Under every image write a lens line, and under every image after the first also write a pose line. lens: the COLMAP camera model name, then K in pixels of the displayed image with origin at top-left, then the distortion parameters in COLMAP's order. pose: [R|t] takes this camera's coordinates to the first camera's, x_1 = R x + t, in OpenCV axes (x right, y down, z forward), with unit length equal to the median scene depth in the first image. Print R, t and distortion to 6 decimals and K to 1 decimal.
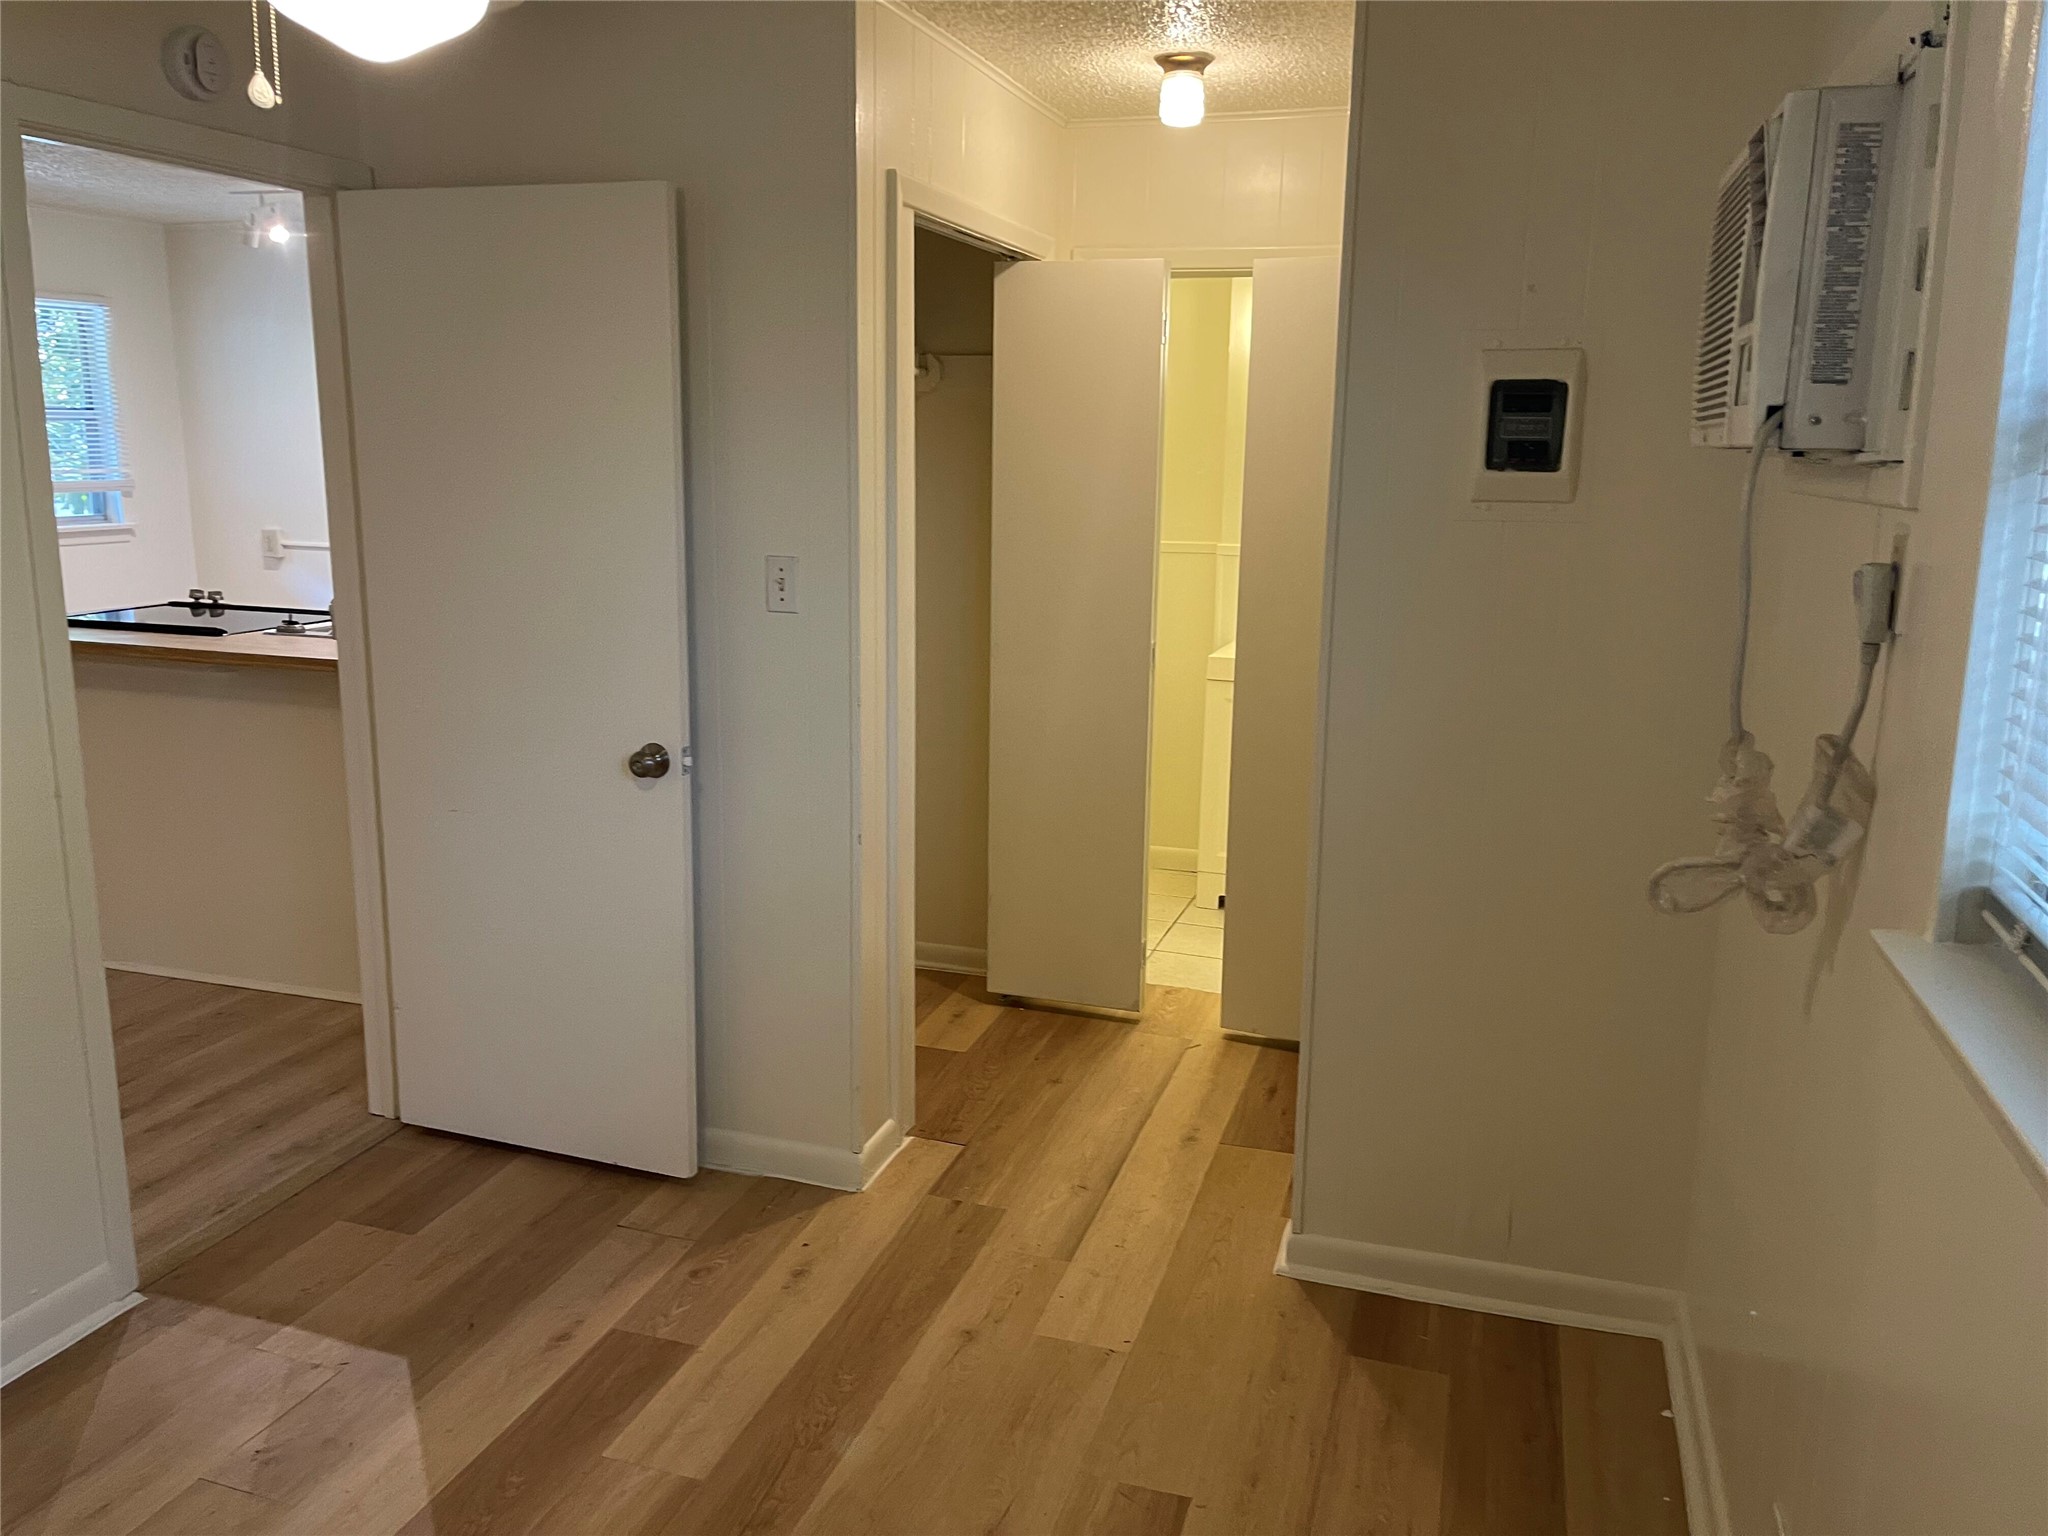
lens RADIAL K [[1564.4, 0, 1024.0], [0, 1564.4, 768.0], [0, 0, 1]] dist [0.027437, -0.002976]
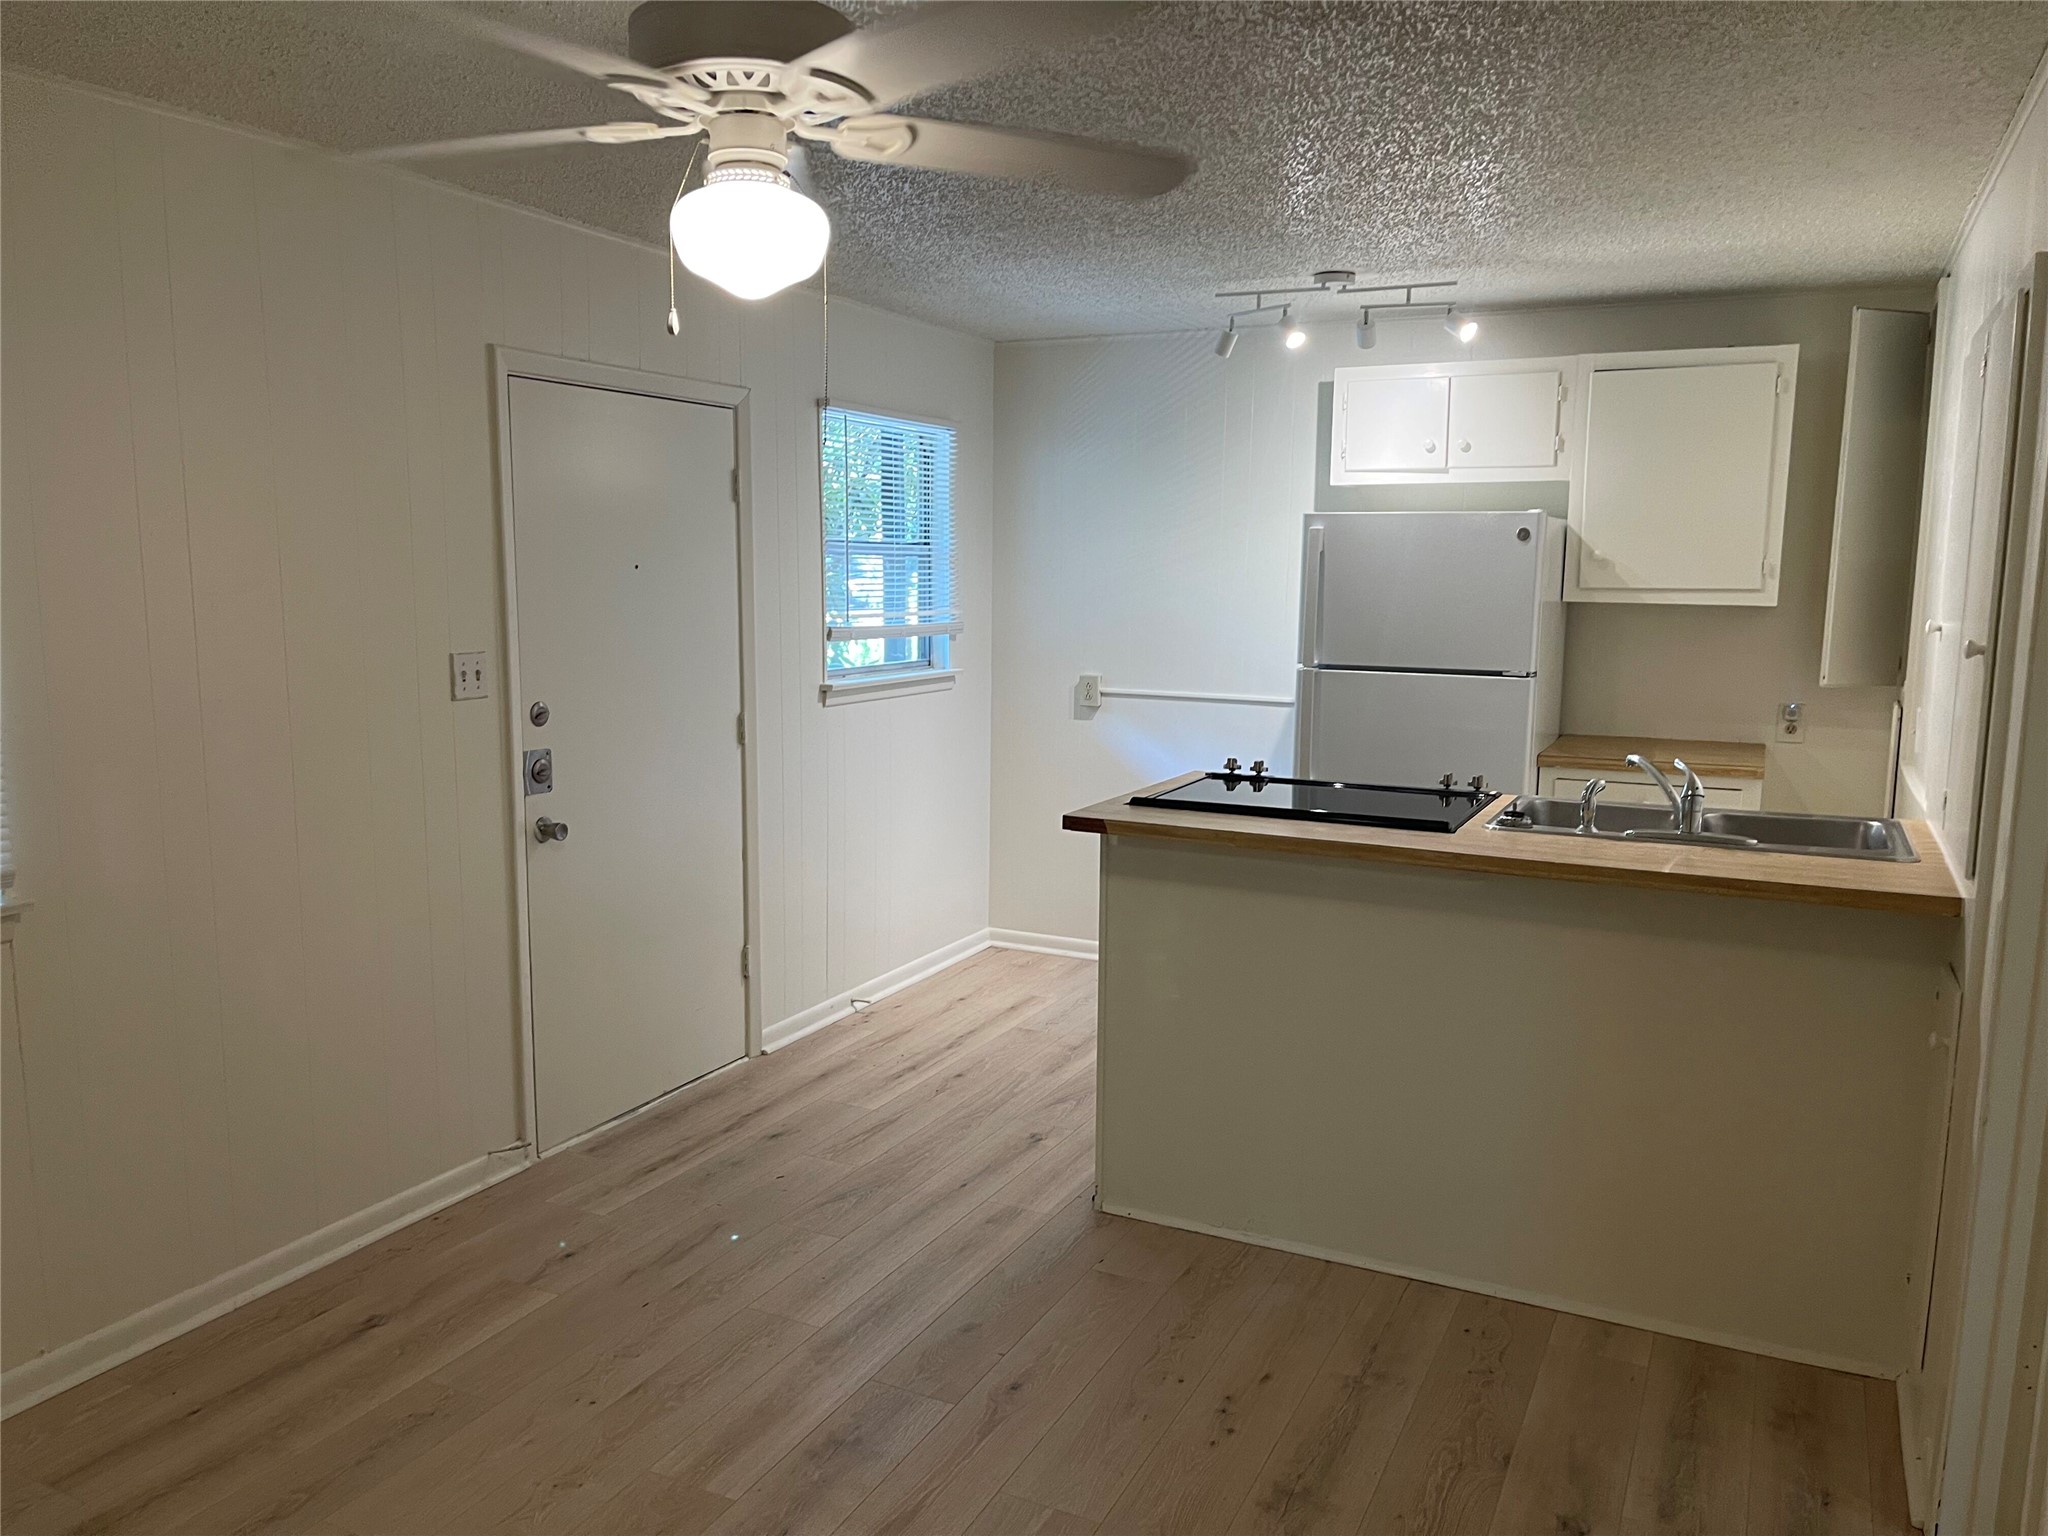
lens RADIAL K [[1564.4, 0, 1024.0], [0, 1564.4, 768.0], [0, 0, 1]] dist [0.027437, -0.002976]
pose [[0.989628, 0.012369, -0.143118, -0.403510], [-0.022839, 0.997161, -0.071747, -0.036294], [0.141825, 0.074271, 0.987102, 0.131422]]
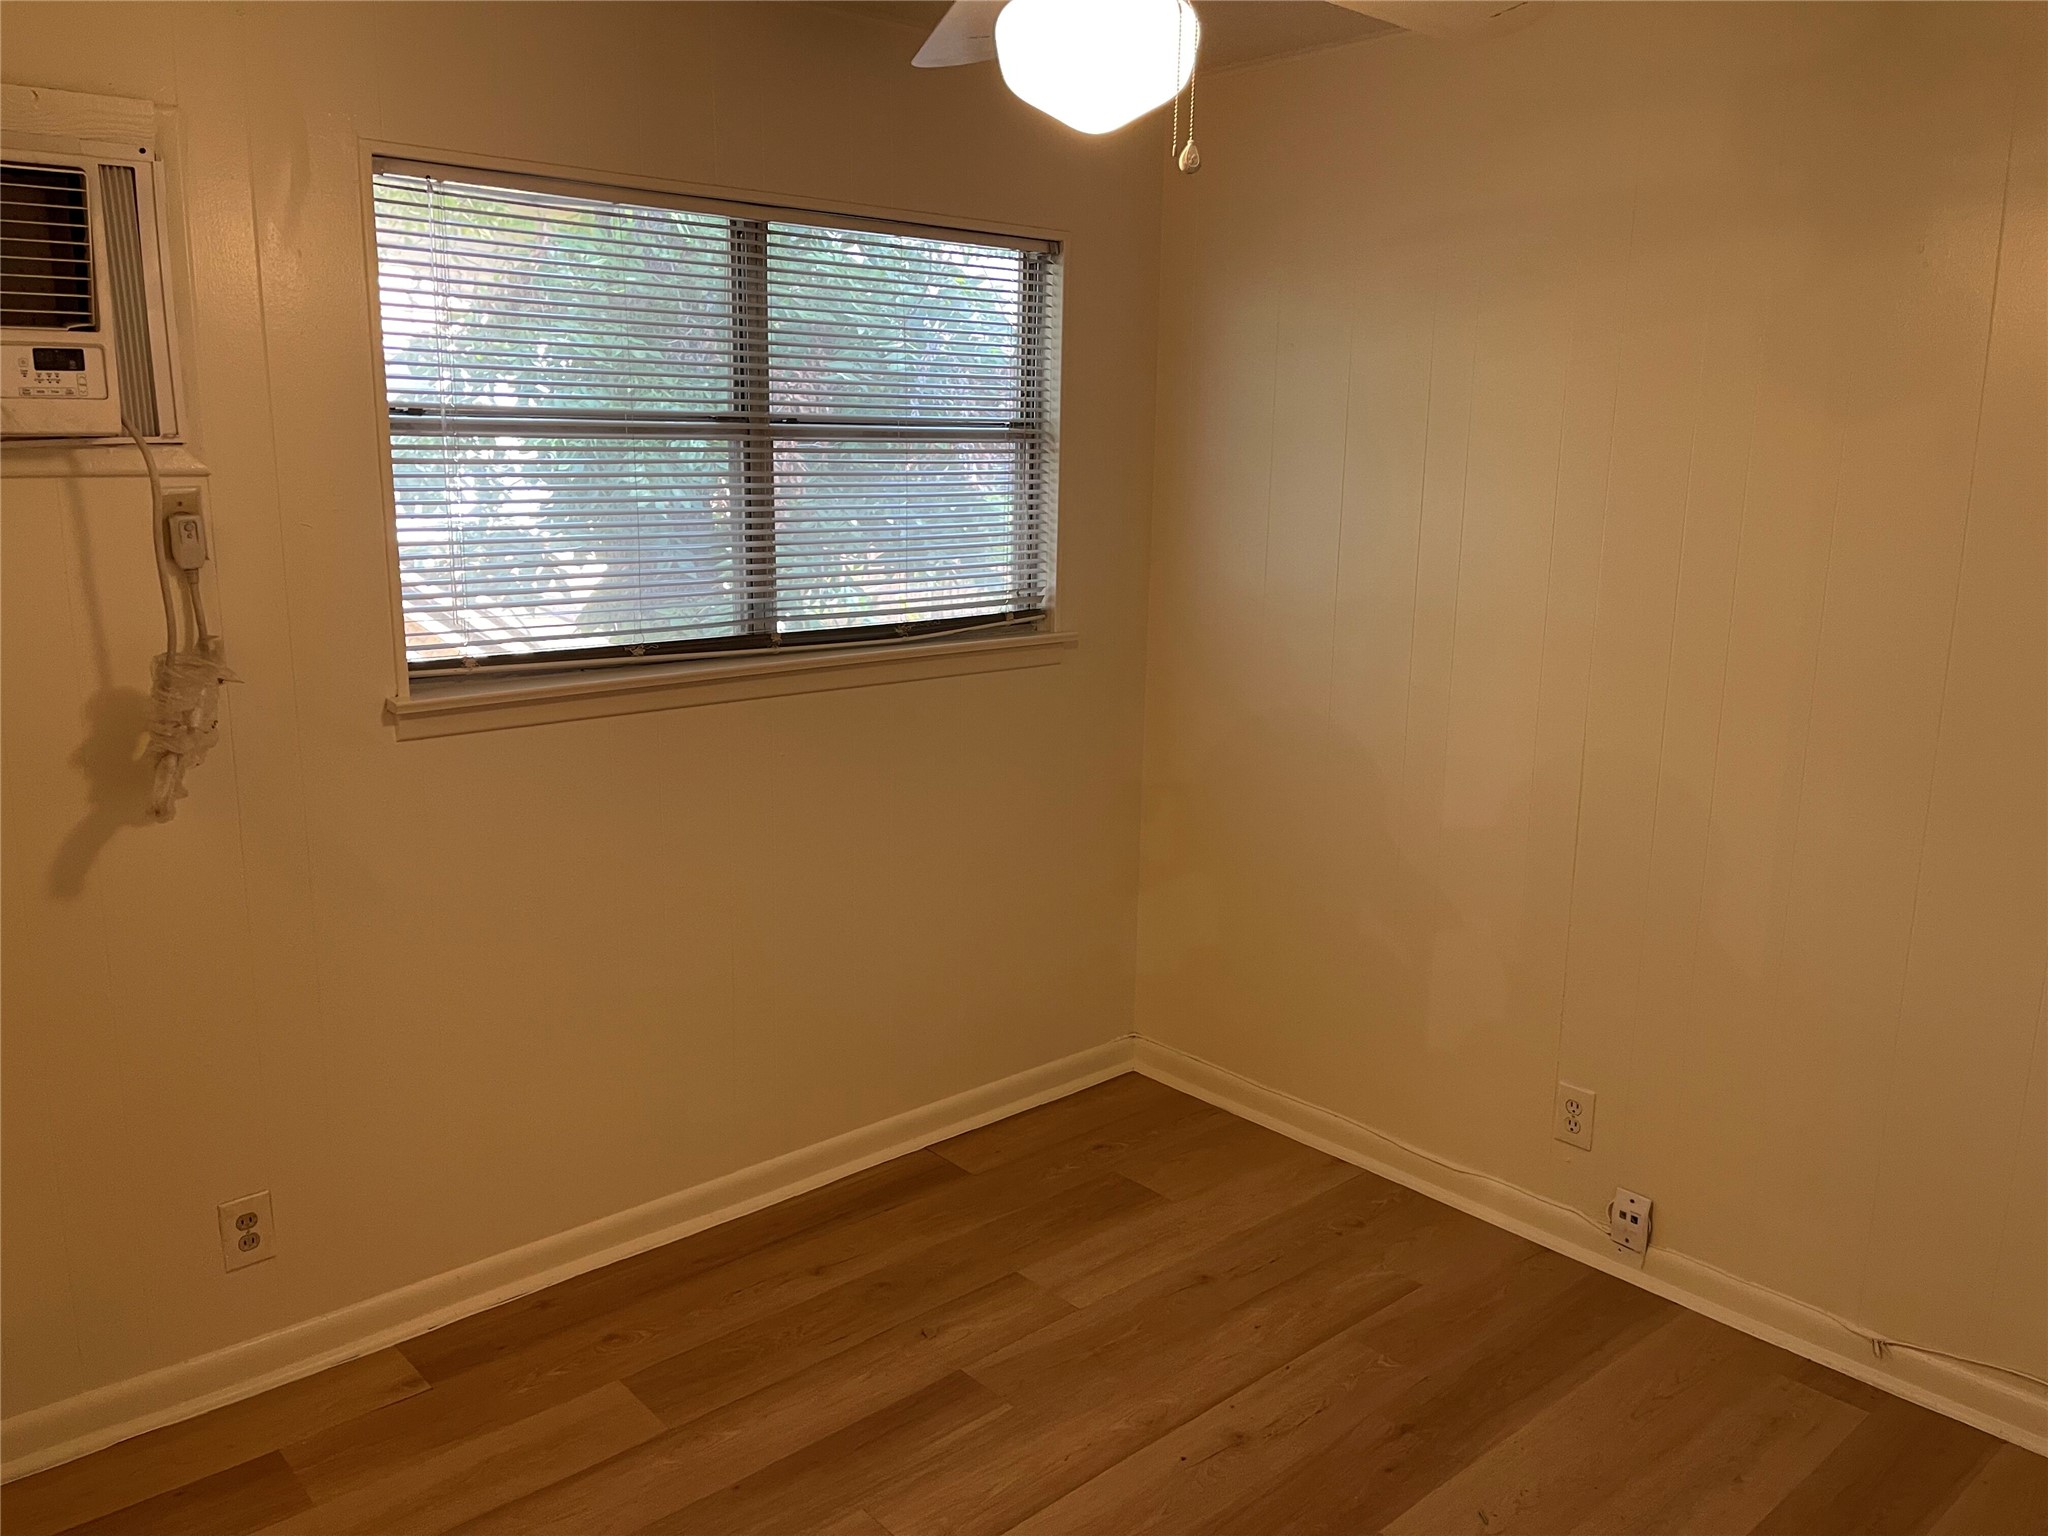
lens RADIAL K [[1564.4, 0, 1024.0], [0, 1564.4, 768.0], [0, 0, 1]] dist [0.027437, -0.002976]
pose [[0.860103, 0.069904, -0.505309, -0.299943], [-0.082472, 0.996590, -0.002511, -0.104418], [0.503410, 0.043833, 0.862935, 0.516848]]
